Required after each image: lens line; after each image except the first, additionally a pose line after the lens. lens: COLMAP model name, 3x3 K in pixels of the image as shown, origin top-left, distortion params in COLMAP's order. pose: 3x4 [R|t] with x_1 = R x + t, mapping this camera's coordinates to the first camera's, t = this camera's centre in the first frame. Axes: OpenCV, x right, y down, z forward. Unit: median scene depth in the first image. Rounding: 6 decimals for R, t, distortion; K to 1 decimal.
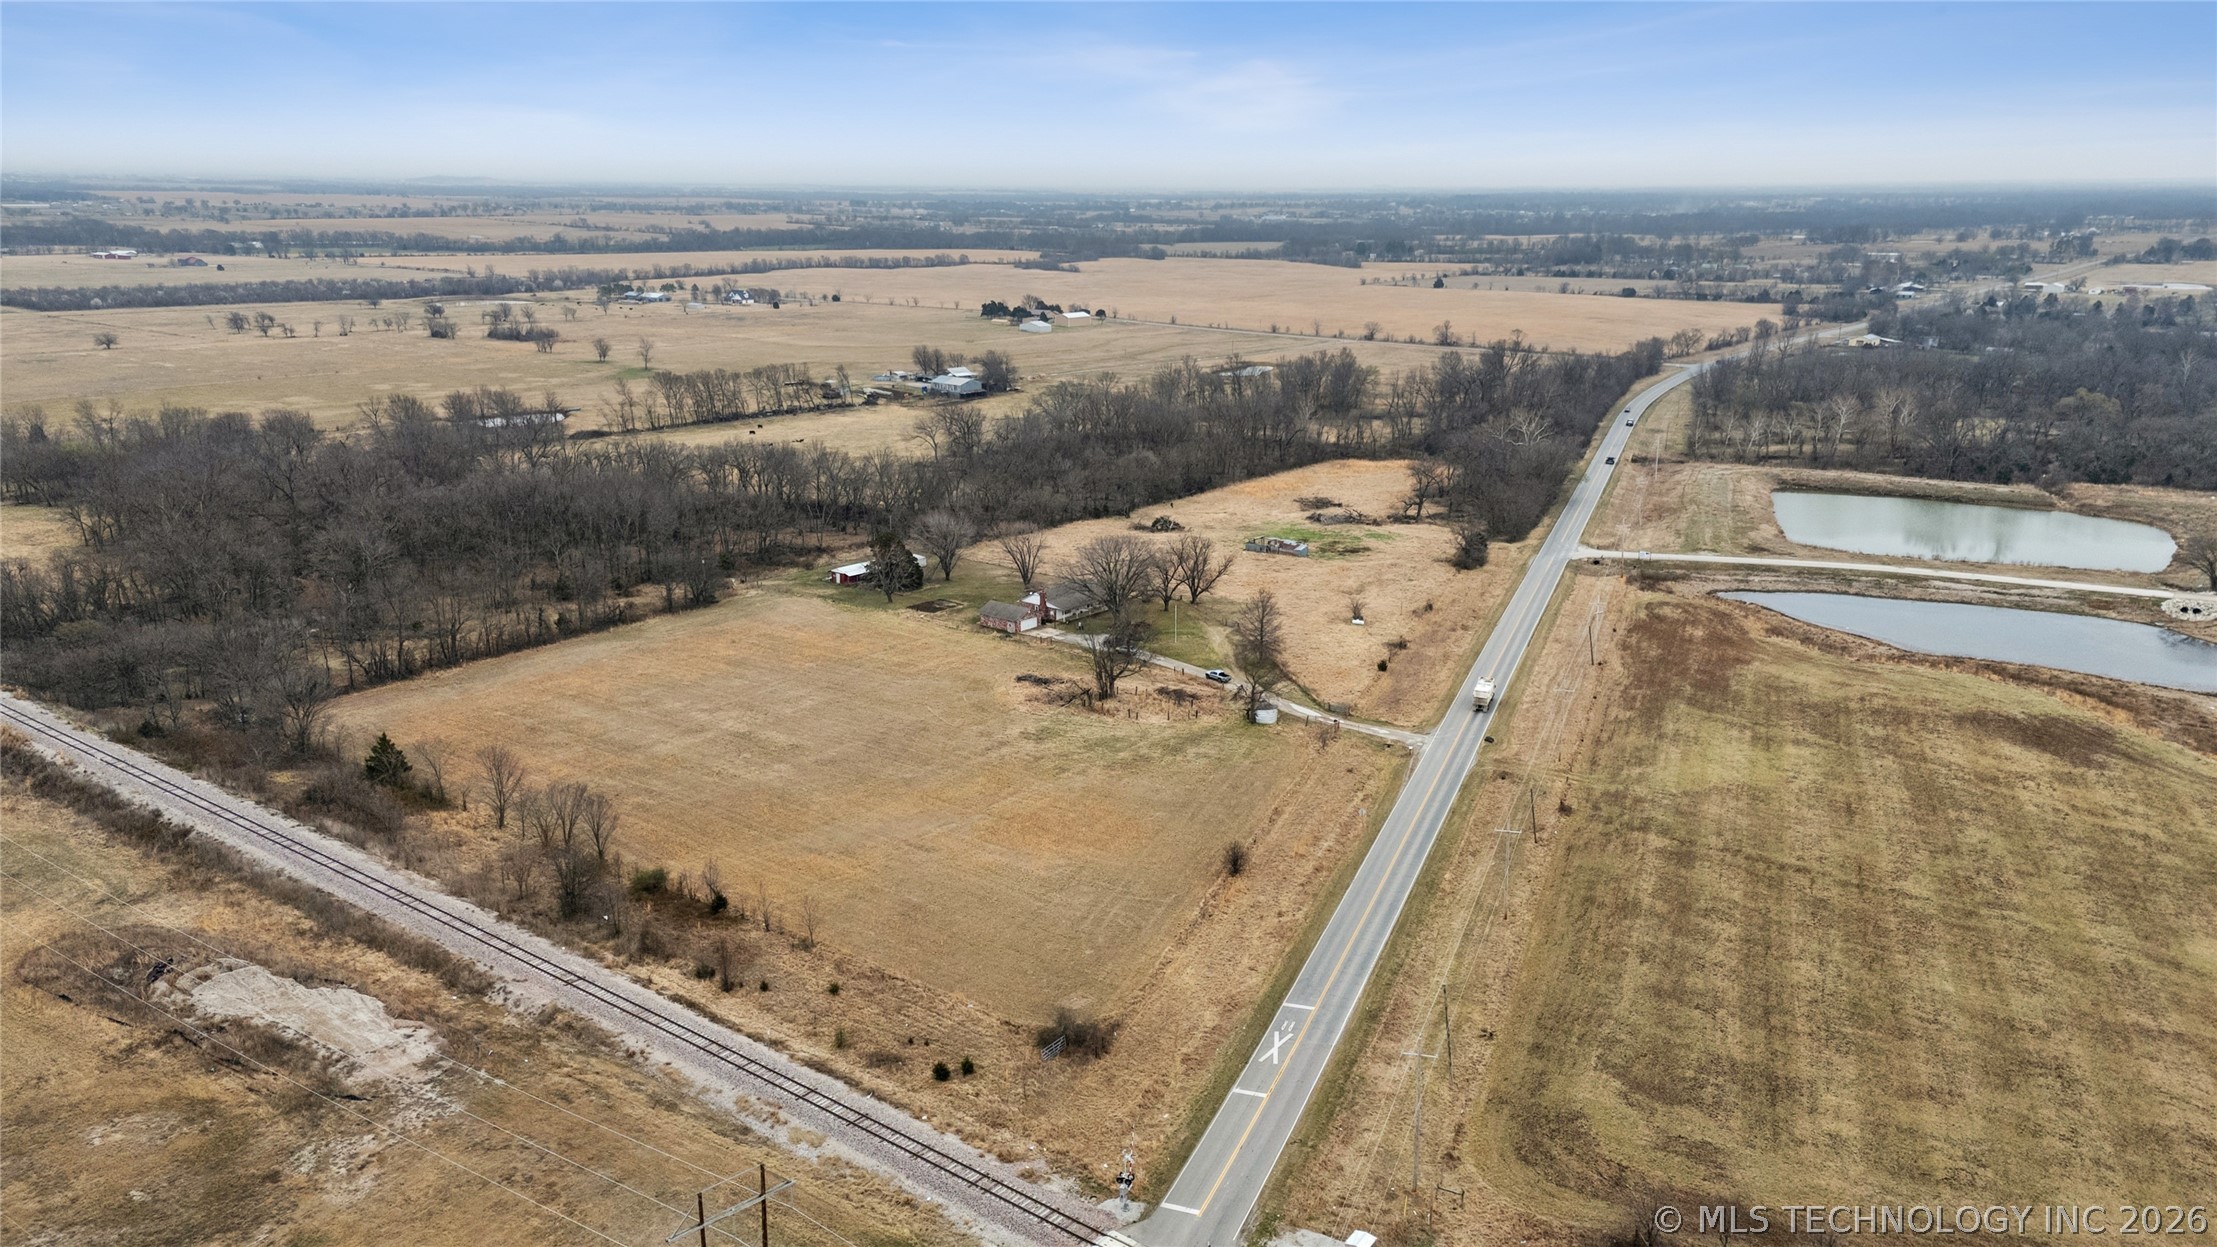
lens RADIAL K [[1598.8, 0, 1104.8], [0, 1598.8, 639.2], [0, 0, 1]] dist [0.114095, -0.071361]
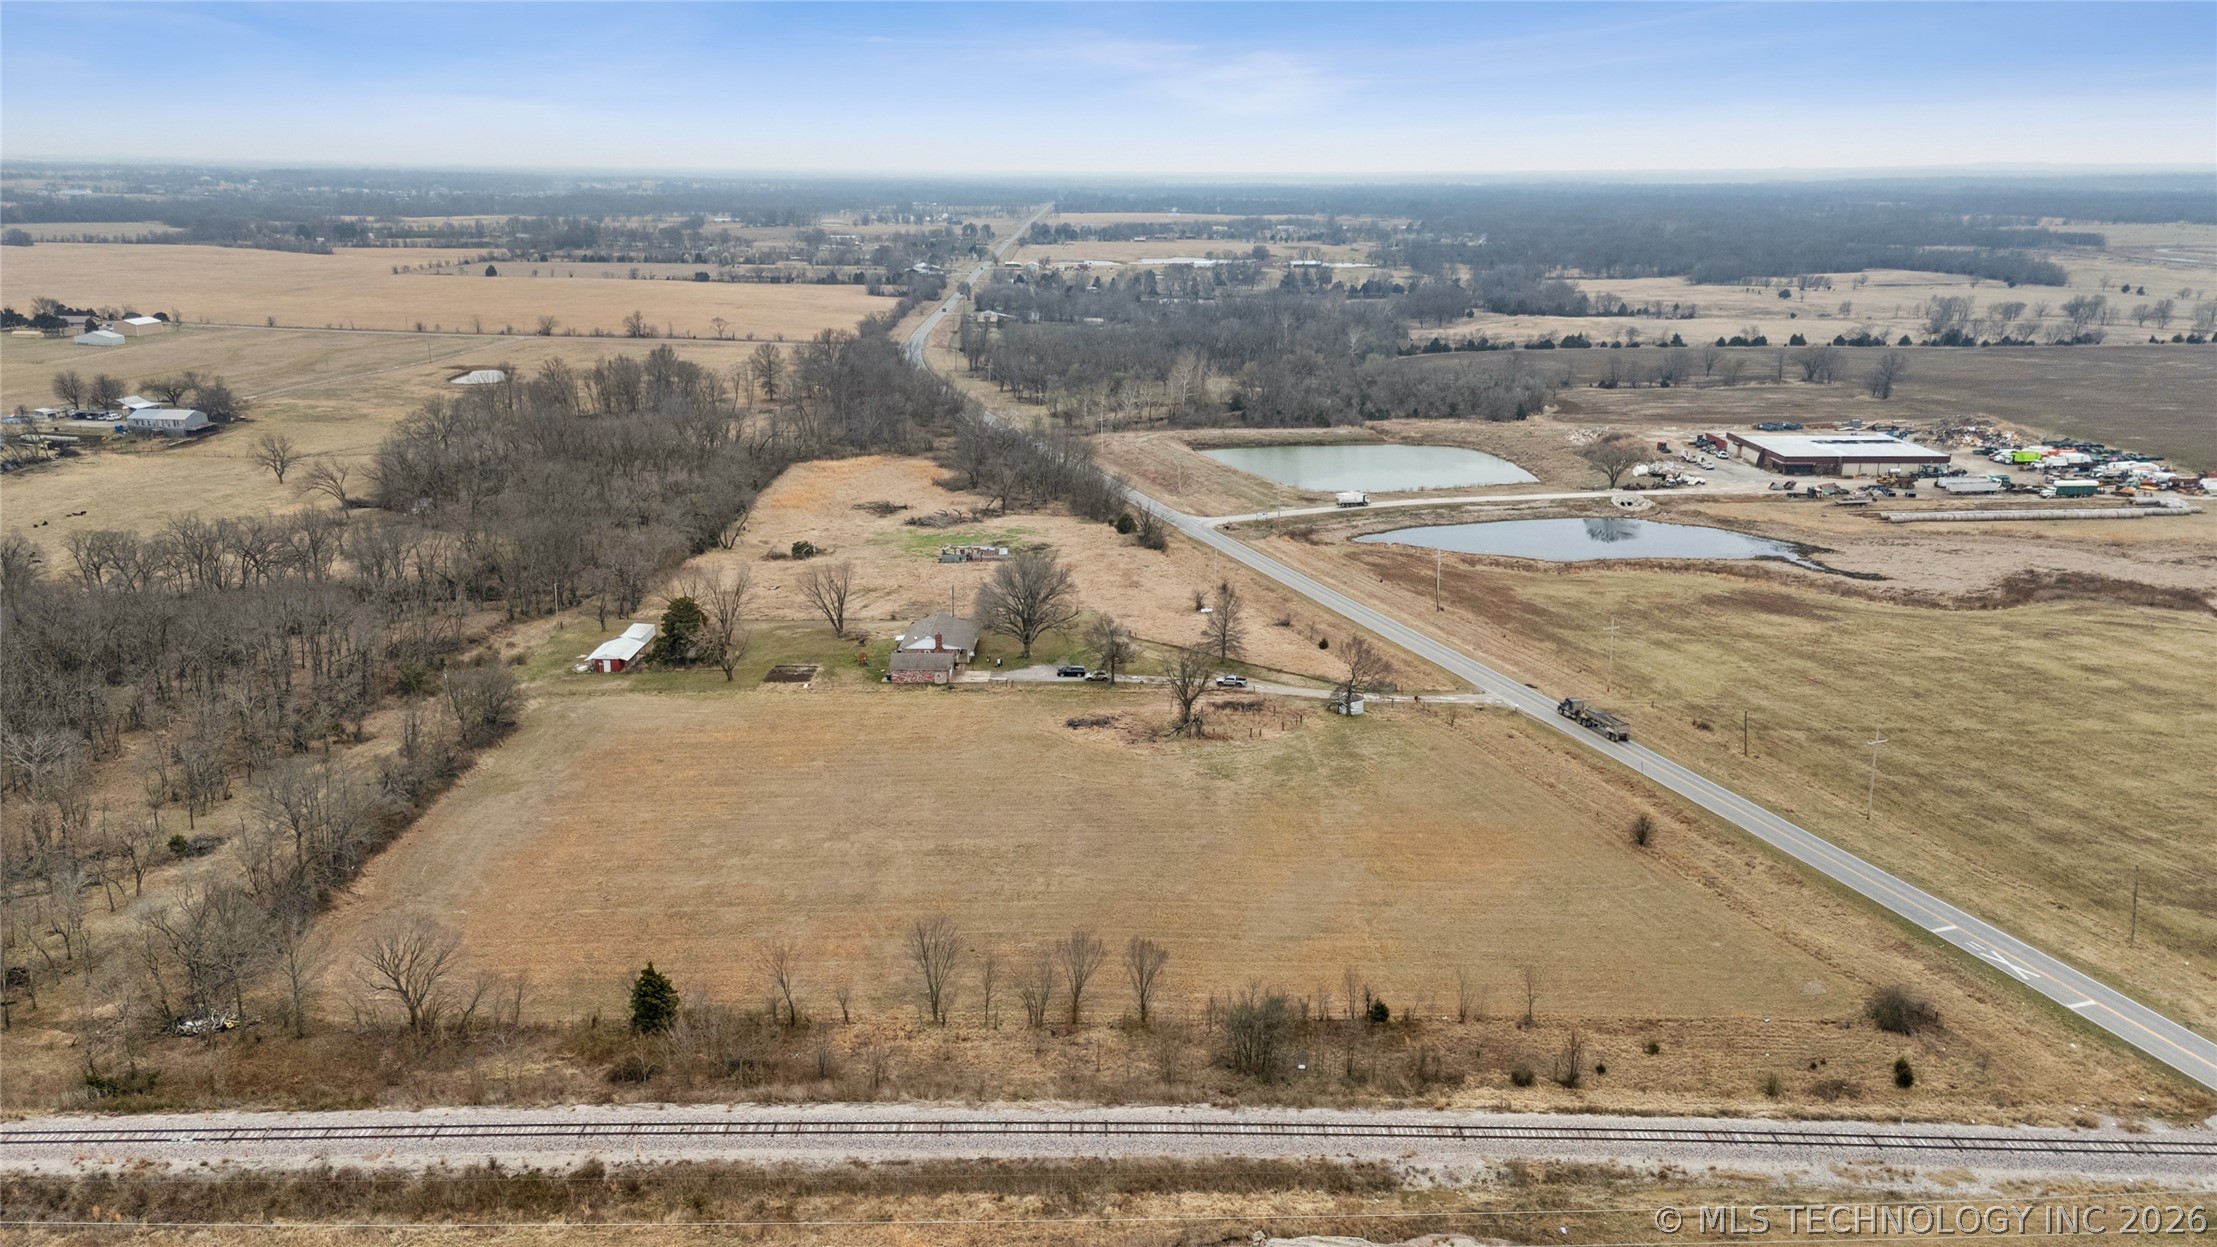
lens RADIAL K [[1598.8, 0, 1104.8], [0, 1598.8, 639.2], [0, 0, 1]] dist [0.114095, -0.071361]
pose [[0.790365, -0.172251, 0.587922, -0.668308], [0.165803, 0.983988, 0.065397, -0.094617], [-0.589773, 0.045791, 0.806270, 0.294199]]
